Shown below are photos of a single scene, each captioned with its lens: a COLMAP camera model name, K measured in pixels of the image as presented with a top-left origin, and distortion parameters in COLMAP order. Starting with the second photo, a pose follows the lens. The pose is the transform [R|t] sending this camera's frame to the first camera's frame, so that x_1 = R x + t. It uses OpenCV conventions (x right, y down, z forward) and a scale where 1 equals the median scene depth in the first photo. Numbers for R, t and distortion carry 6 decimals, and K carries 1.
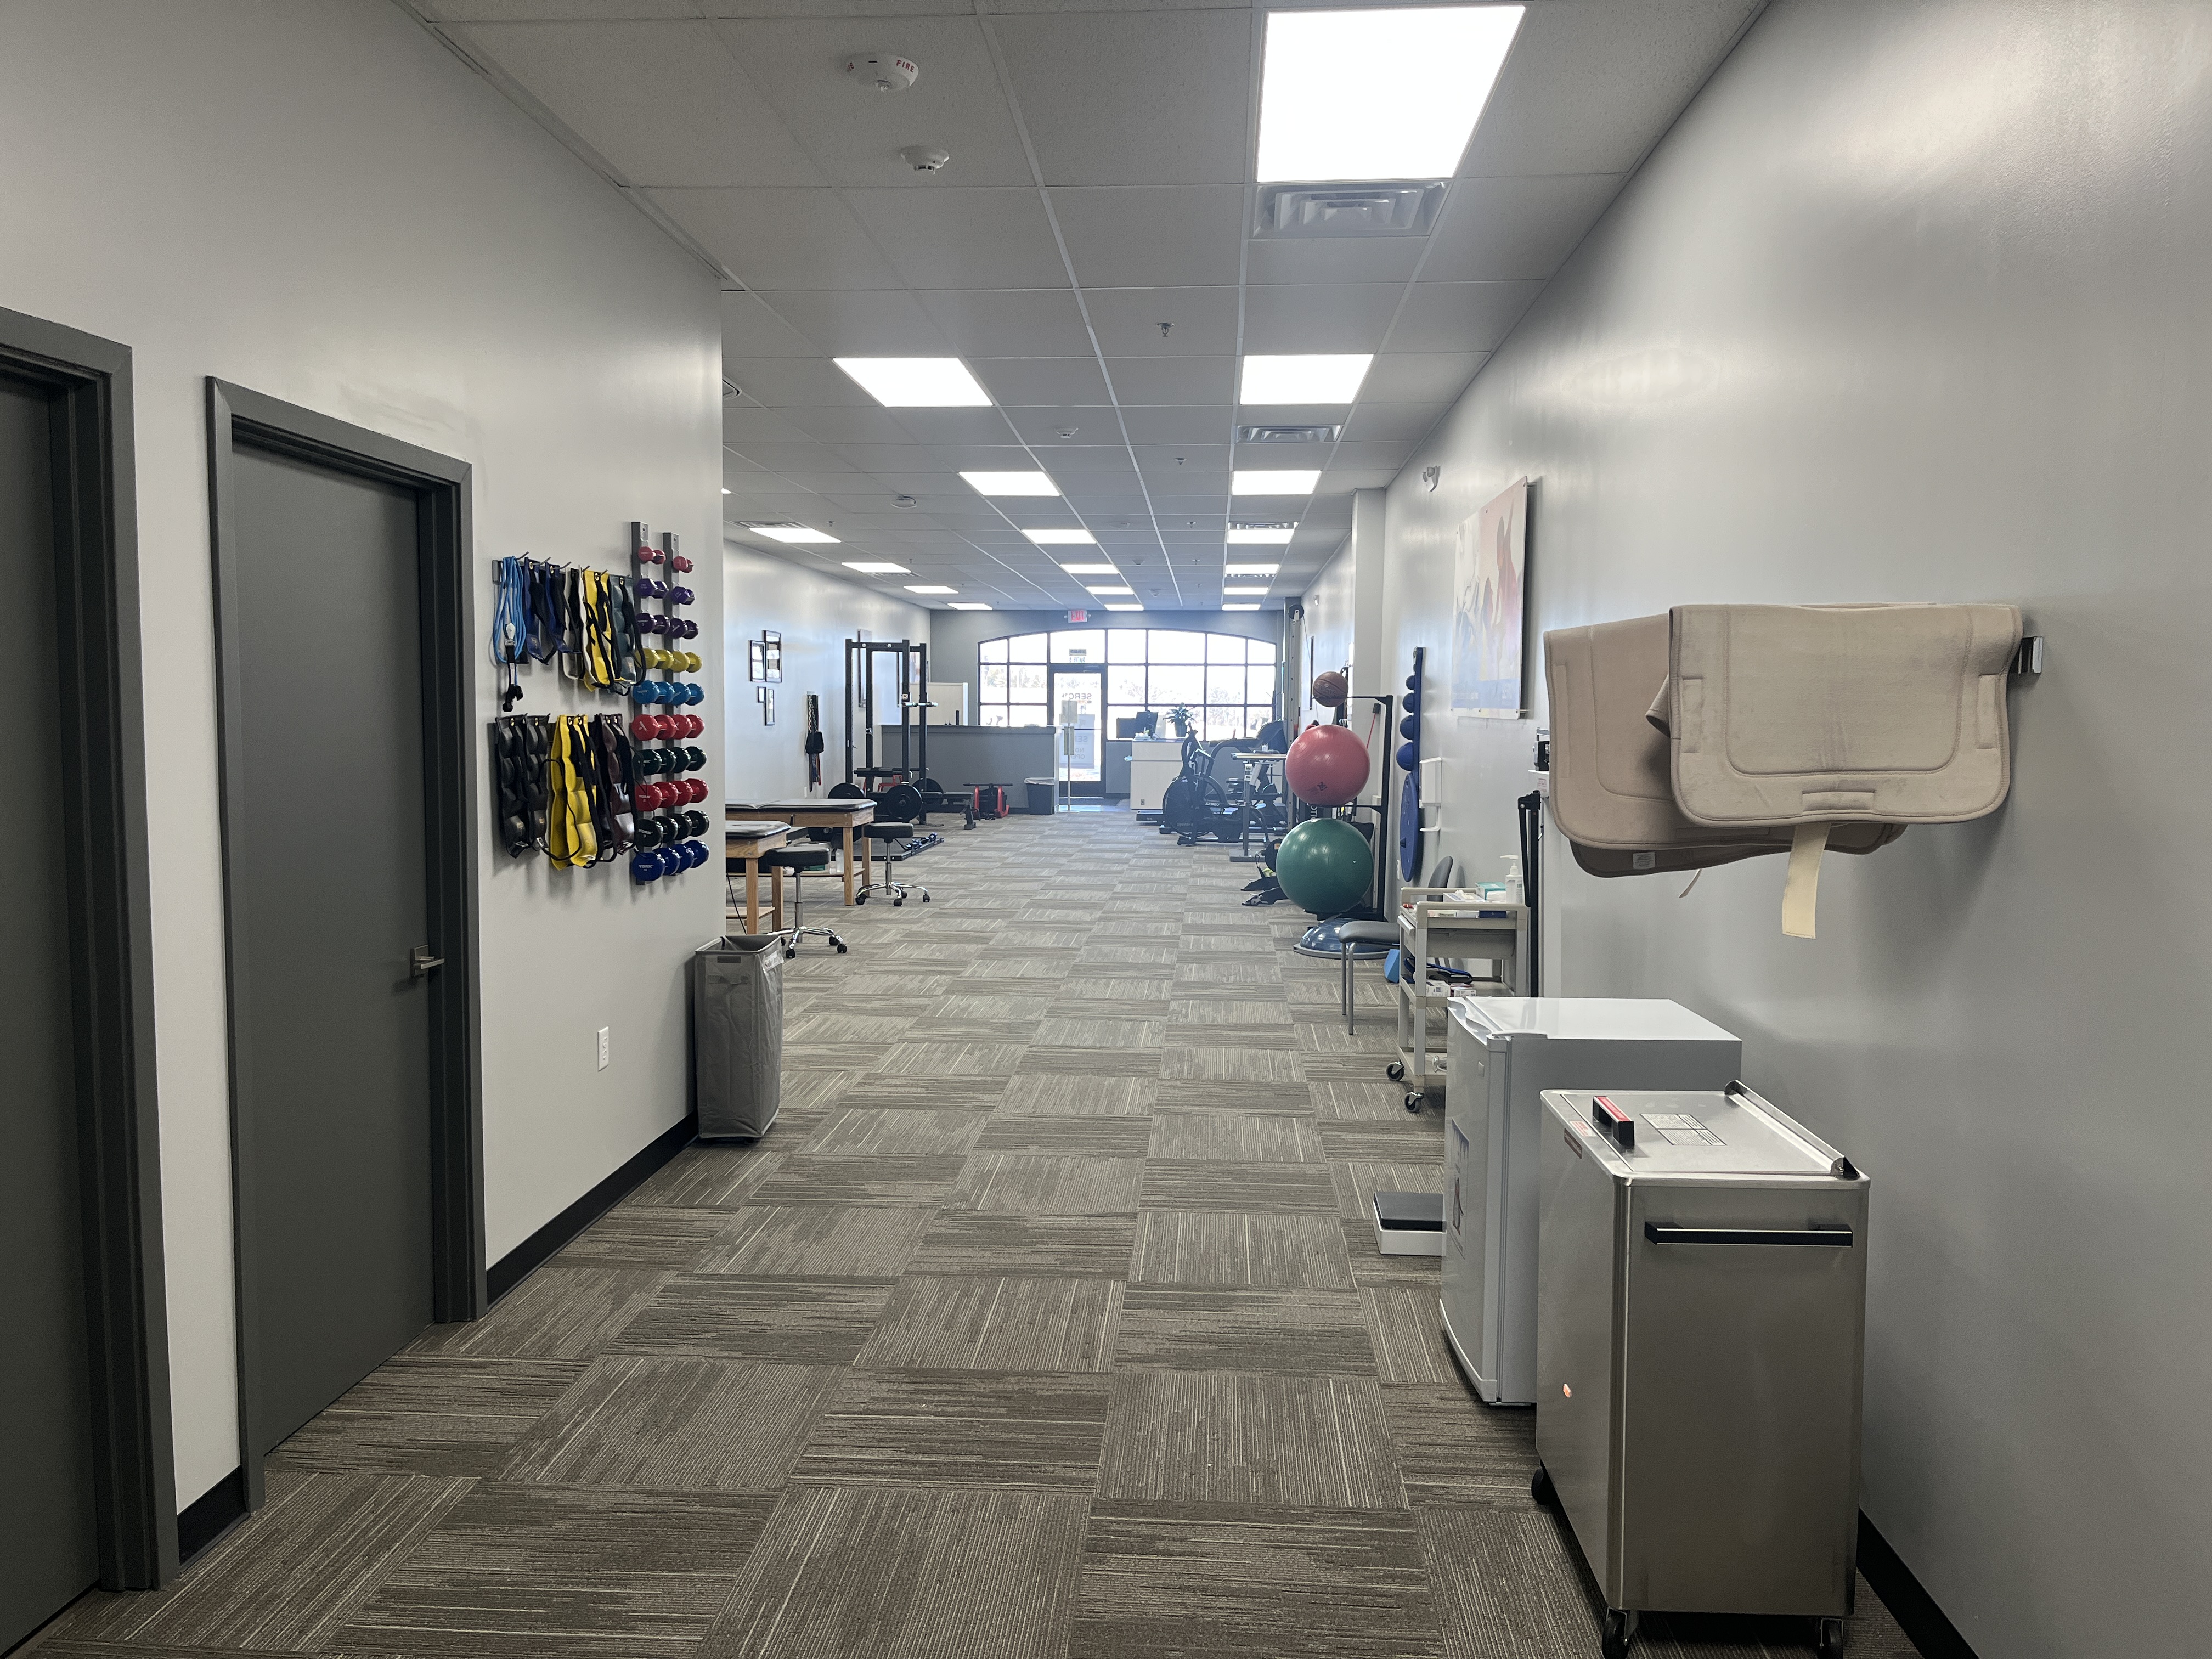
lens RADIAL K [[1673.8, 0, 1105.8], [0, 1673.8, 837.9], [0, 0, 1]] dist [0.076462, -0.108677]
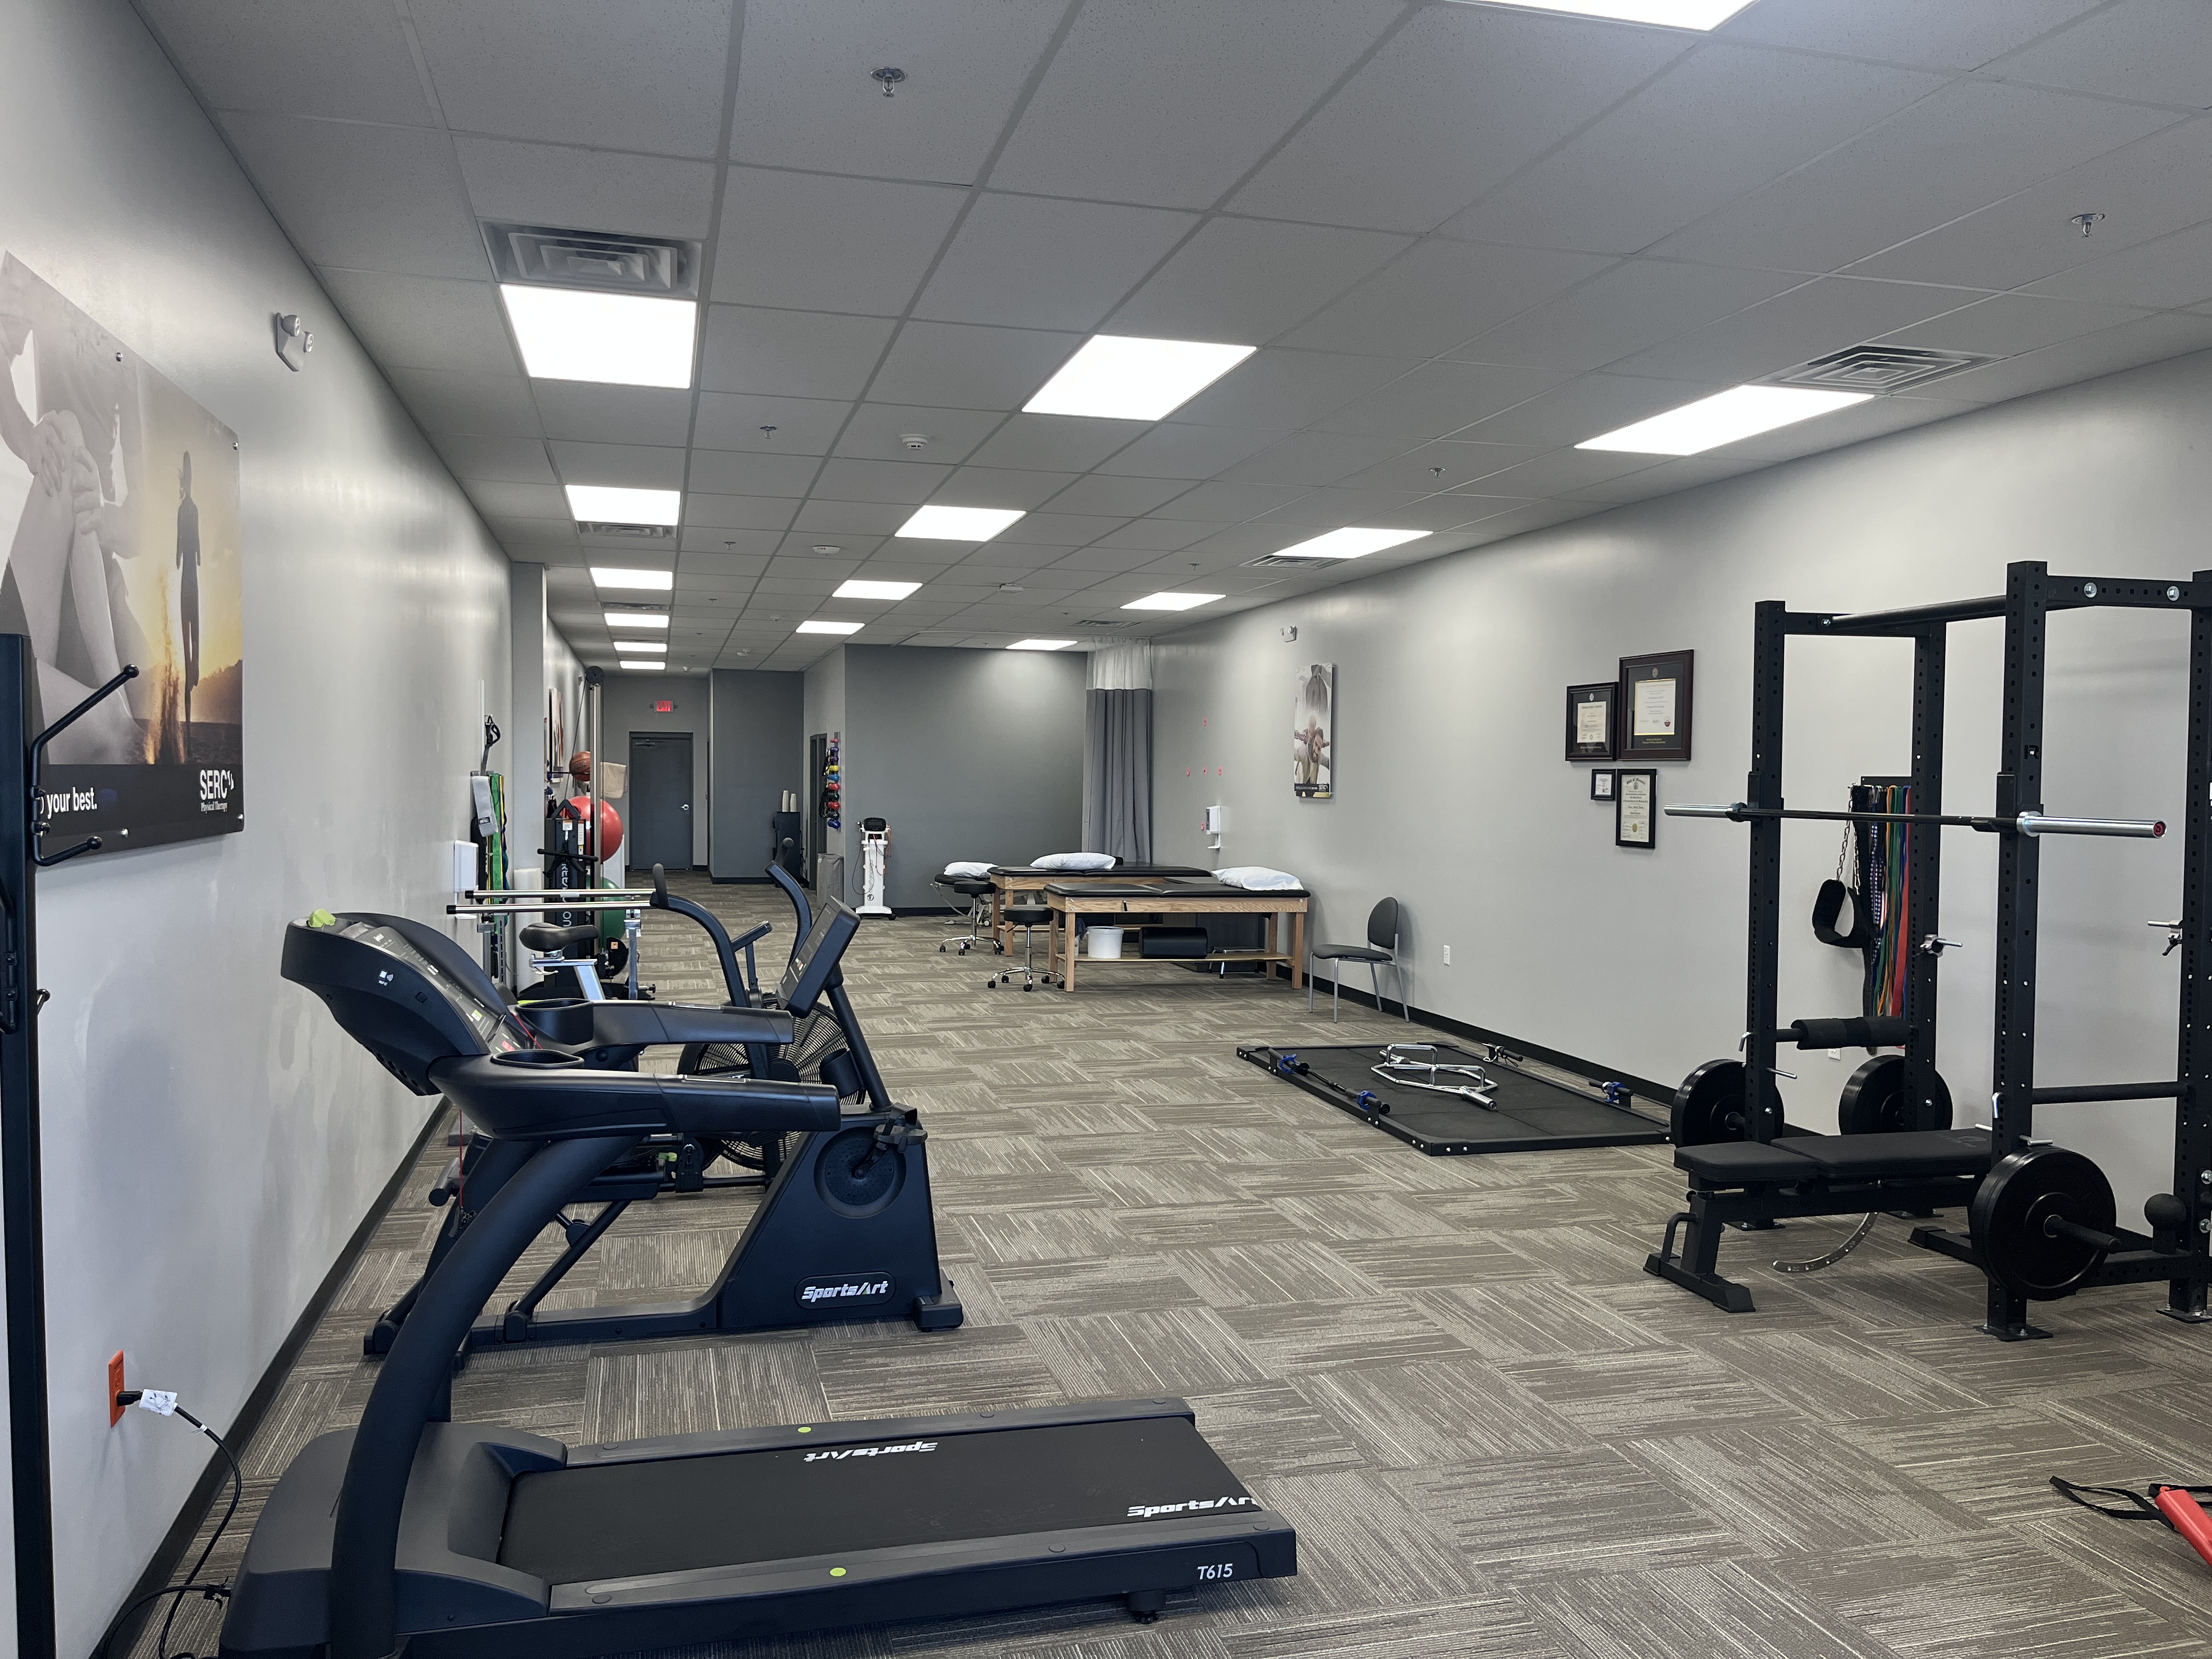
lens RADIAL K [[1673.8, 0, 1105.8], [0, 1673.8, 837.9], [0, 0, 1]] dist [0.076462, -0.108677]
pose [[-0.947680, -0.003889, -0.319198, 0.075678], [-0.041335, 0.993002, 0.110623, -0.084869], [0.316534, 0.118030, -0.941209, 1.022691]]
